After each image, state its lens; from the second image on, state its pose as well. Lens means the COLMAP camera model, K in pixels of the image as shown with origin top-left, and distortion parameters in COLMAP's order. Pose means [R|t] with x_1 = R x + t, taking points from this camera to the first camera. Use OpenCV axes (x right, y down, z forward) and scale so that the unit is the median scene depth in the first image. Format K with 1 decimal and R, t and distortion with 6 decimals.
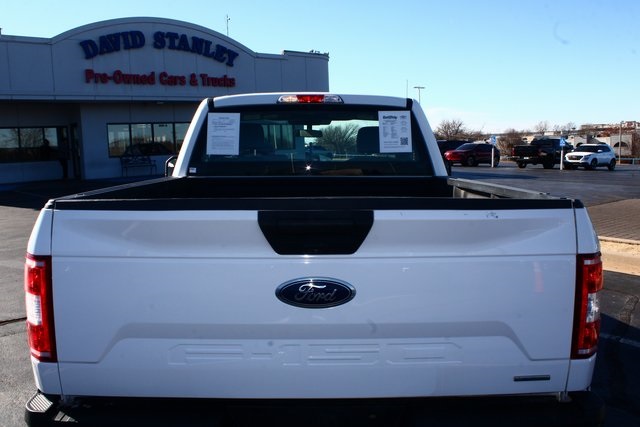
lens RADIAL K [[701.5, 0, 322.0], [0, 701.5, 215.8], [0, 0, 1]] dist [-0.054717, 0.000000]
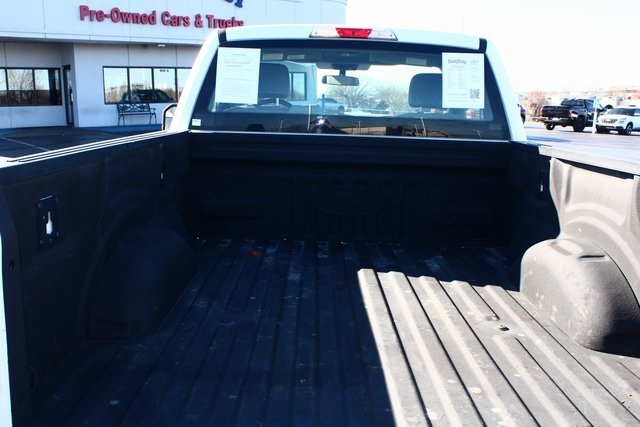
lens RADIAL K [[672.0, 0, 318.4], [0, 672.0, 211.8], [0, 0, 1]] dist [-0.073873, 0.000000]
pose [[0.999492, 0.031698, 0.003347, -0.023172], [-0.031851, 0.997258, 0.066801, -0.009529], [-0.001220, -0.066873, 0.997761, 0.119533]]
